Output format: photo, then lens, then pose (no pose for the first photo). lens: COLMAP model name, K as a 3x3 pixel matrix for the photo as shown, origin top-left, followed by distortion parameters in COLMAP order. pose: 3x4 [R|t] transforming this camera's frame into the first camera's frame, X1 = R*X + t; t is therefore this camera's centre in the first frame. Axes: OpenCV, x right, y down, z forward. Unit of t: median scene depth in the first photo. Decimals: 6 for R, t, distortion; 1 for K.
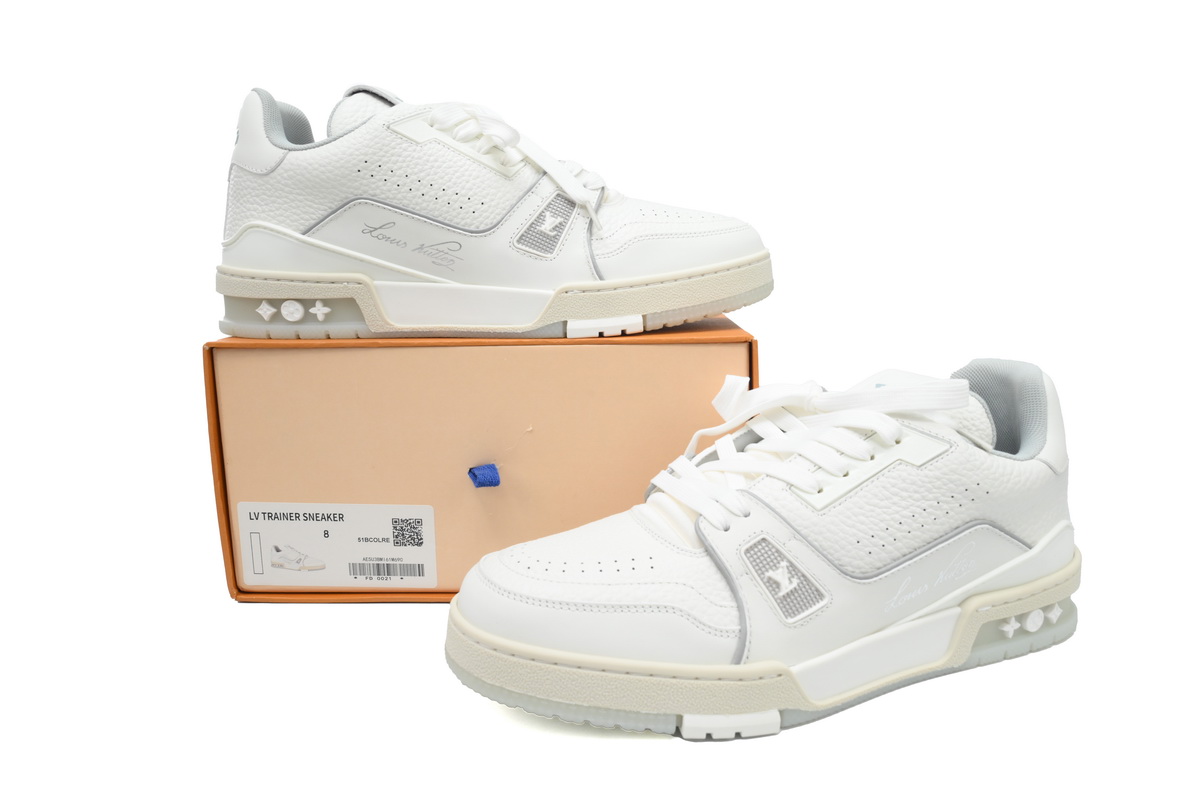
lens RADIAL K [[852.0, 0, 598.6], [0, 852.0, 403.3], [0, 0, 1]] dist [0.012922, -0.002548]
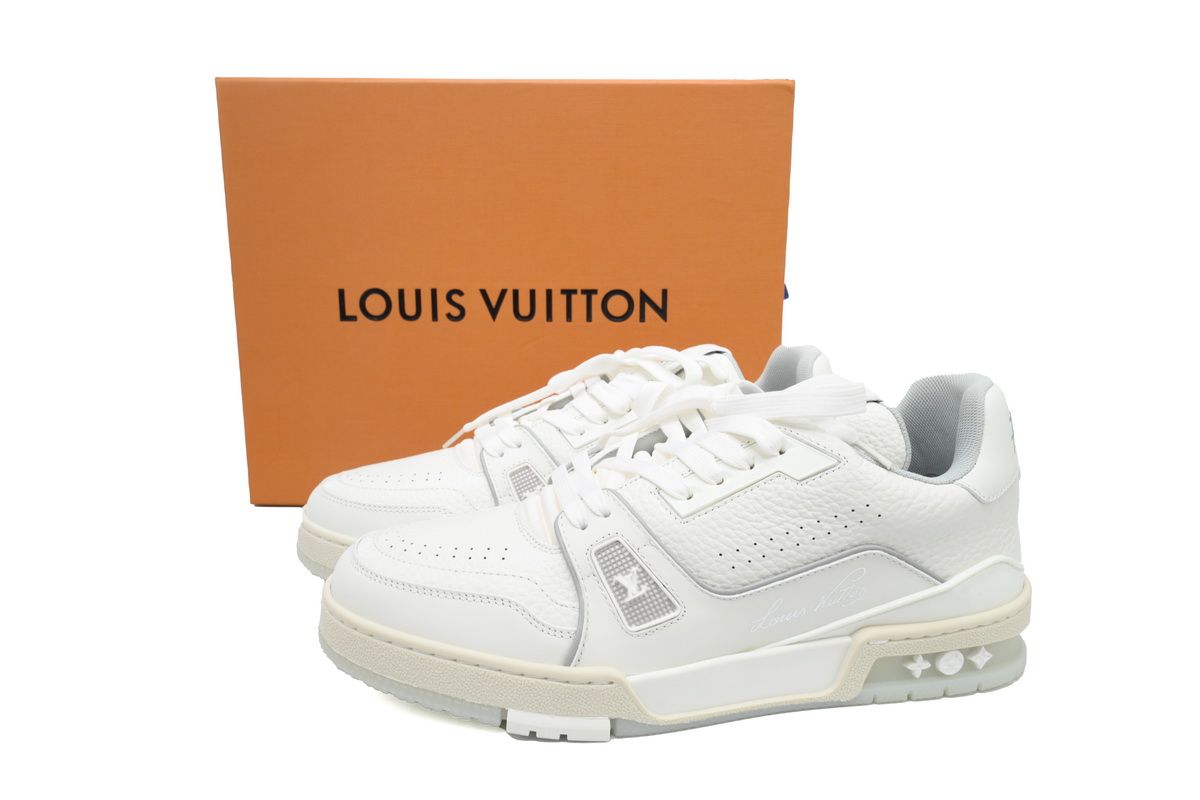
lens RADIAL K [[852.0, 0, 598.8], [0, 852.0, 402.7], [0, 0, 1]] dist [0.012922, -0.002548]
pose [[0.975498, 0.065461, -0.210043, 0.360351], [-0.061946, 0.997808, 0.023280, -0.018825], [0.211107, -0.009698, 0.977415, 0.051532]]
